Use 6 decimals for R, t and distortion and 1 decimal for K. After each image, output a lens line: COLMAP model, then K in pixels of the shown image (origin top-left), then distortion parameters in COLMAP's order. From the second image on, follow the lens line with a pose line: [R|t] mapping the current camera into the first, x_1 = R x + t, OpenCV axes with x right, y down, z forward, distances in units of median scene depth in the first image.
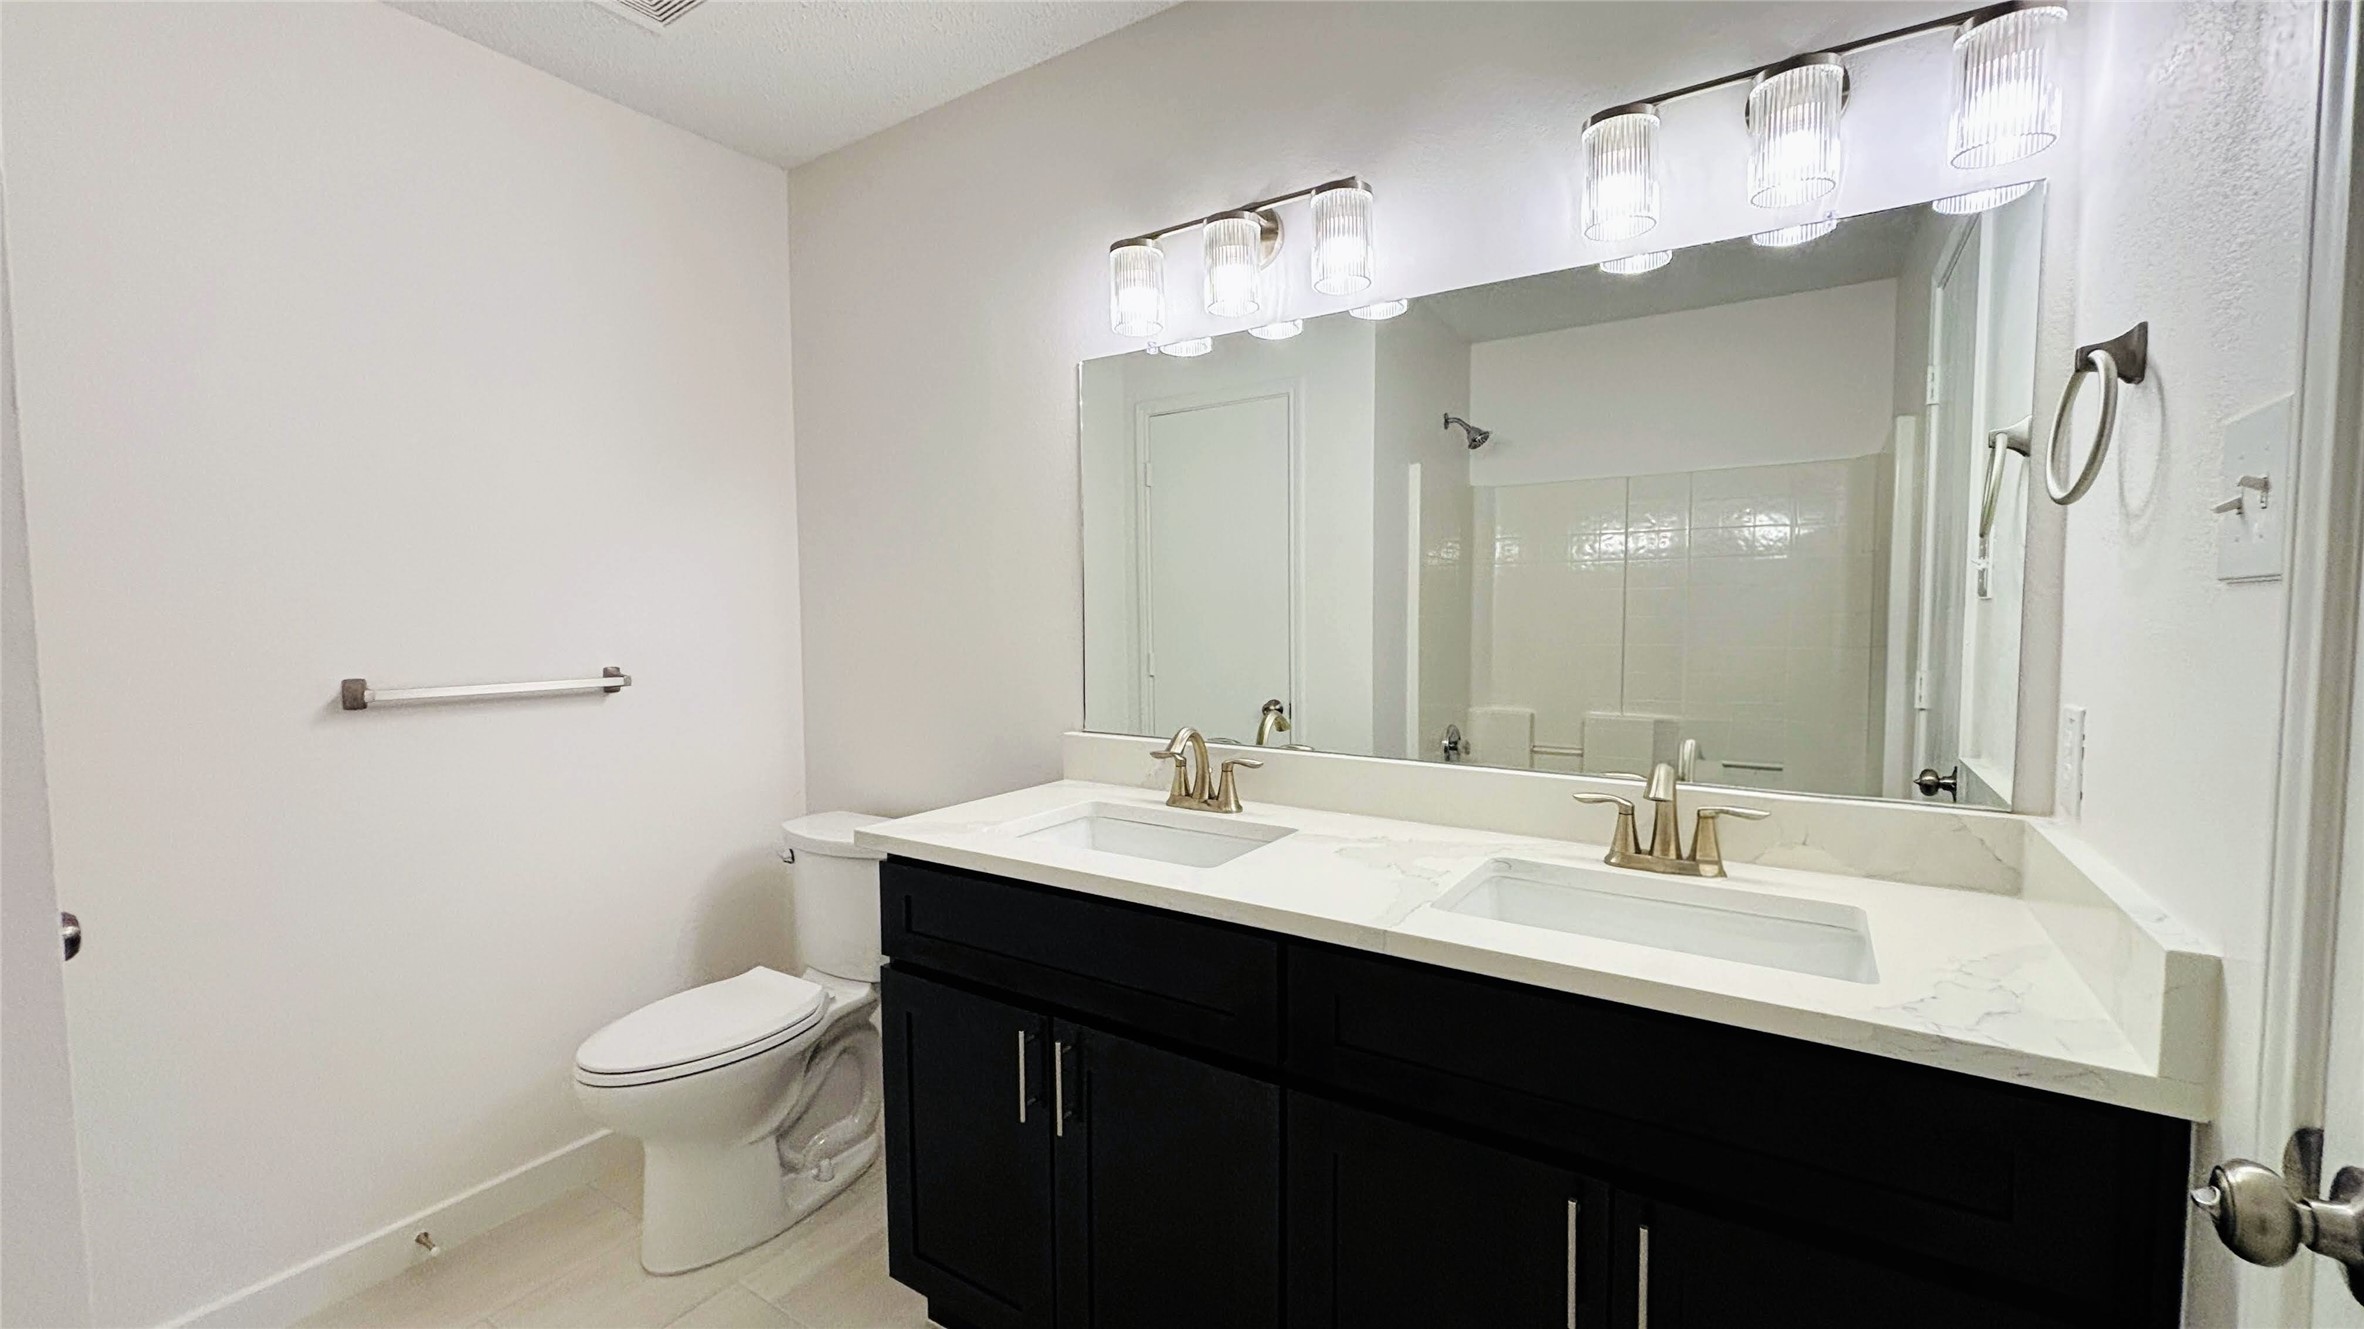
lens RADIAL K [[942.8, 0, 1181.9], [0, 942.8, 665.3], [0, 0, 1]] dist [0.000653, 0.000021]
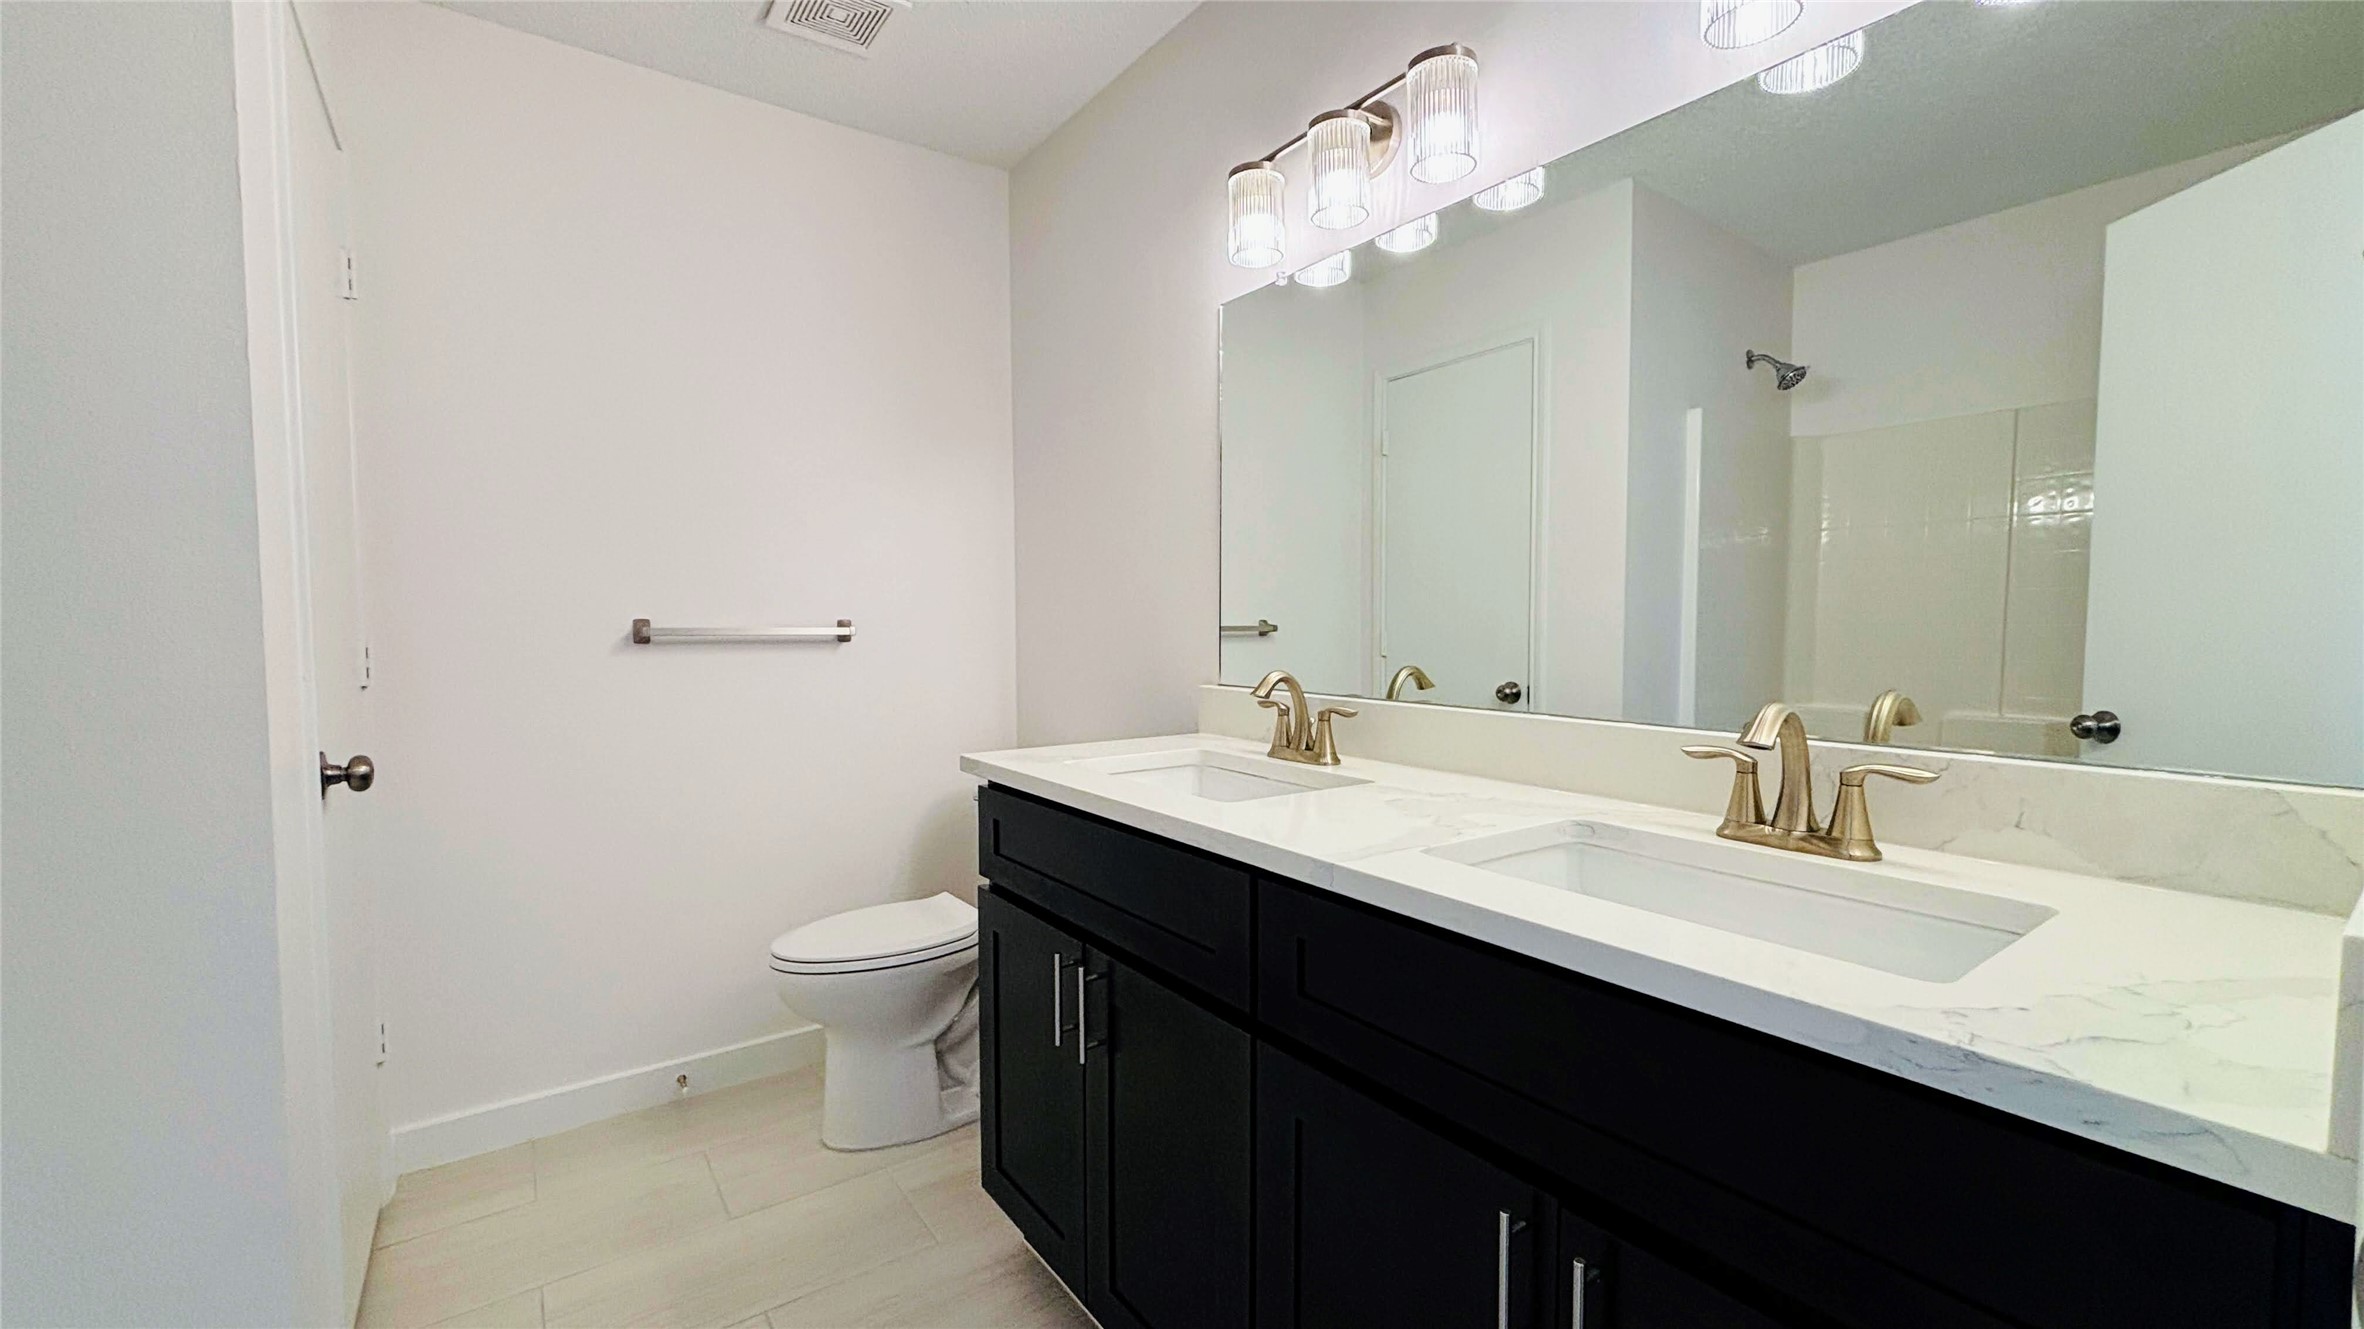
lens RADIAL K [[942.8, 0, 1181.9], [0, 942.8, 665.3], [0, 0, 1]] dist [0.000653, 0.000021]
pose [[0.936327, 0.022480, -0.350408, 0.245453], [-0.025193, 0.999678, -0.003185, 0.066578], [0.350224, 0.011810, 0.936592, 0.087197]]
